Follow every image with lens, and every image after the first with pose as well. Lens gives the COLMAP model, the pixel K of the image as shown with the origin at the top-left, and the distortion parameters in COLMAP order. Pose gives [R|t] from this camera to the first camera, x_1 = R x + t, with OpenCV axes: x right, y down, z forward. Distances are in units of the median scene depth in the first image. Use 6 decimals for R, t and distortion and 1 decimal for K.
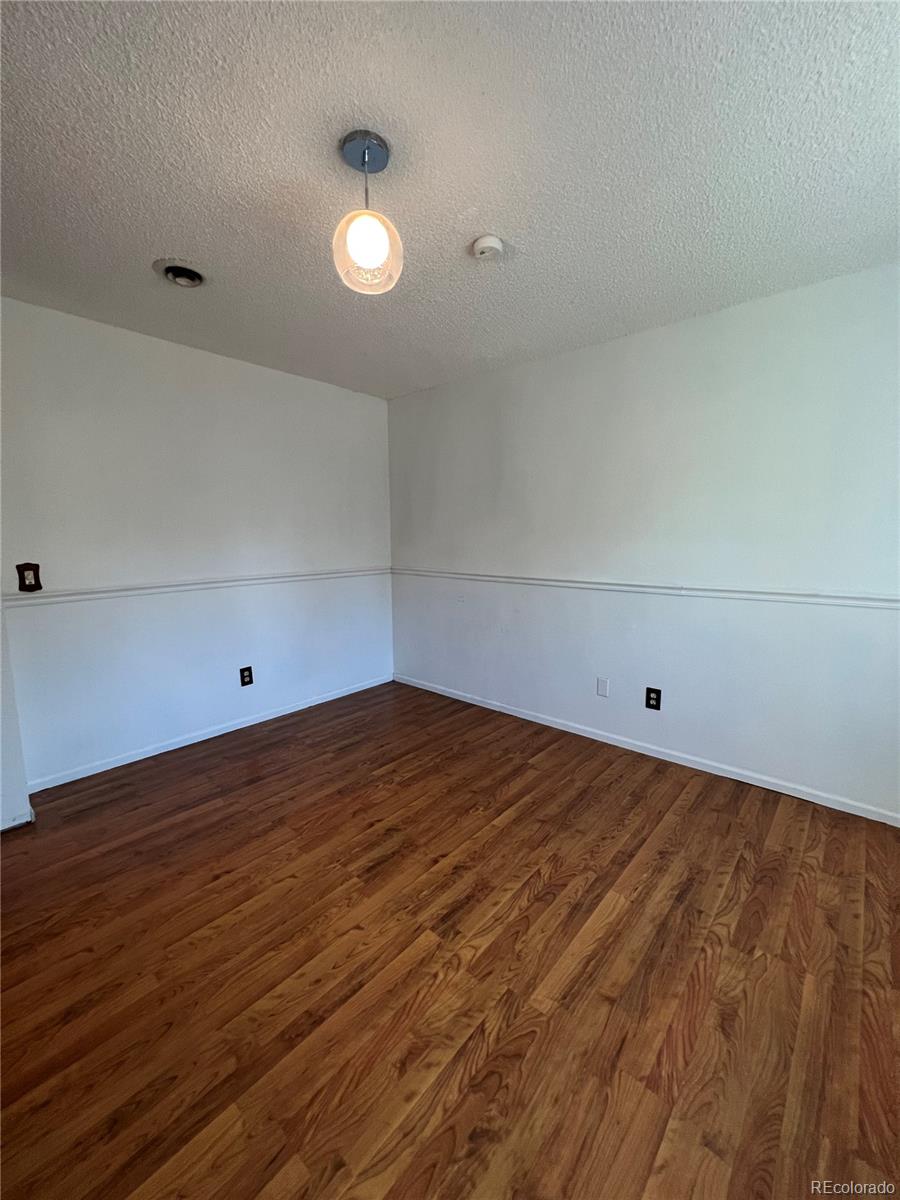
lens RADIAL K [[482.4, 0, 452.4], [0, 482.4, 599.6], [0, 0, 1]] dist [0.003796, 0.000393]
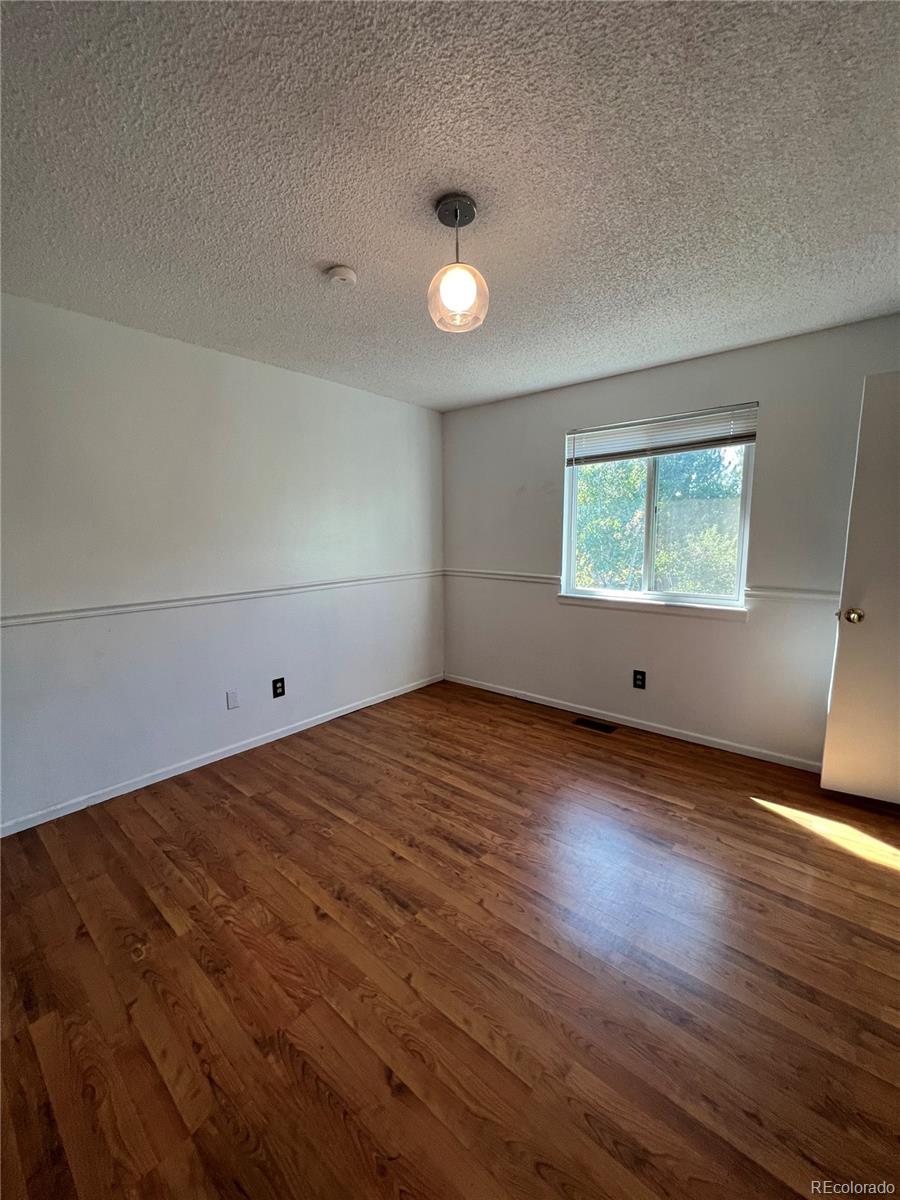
lens RADIAL K [[482.4, 0, 452.0], [0, 482.4, 604.5], [0, 0, 1]] dist [0.003796, 0.000393]
pose [[-0.015806, -0.140366, 0.989973, -0.882706], [0.147296, 0.978968, 0.141158, -0.112829], [-0.988966, 0.148050, 0.005202, 0.712465]]
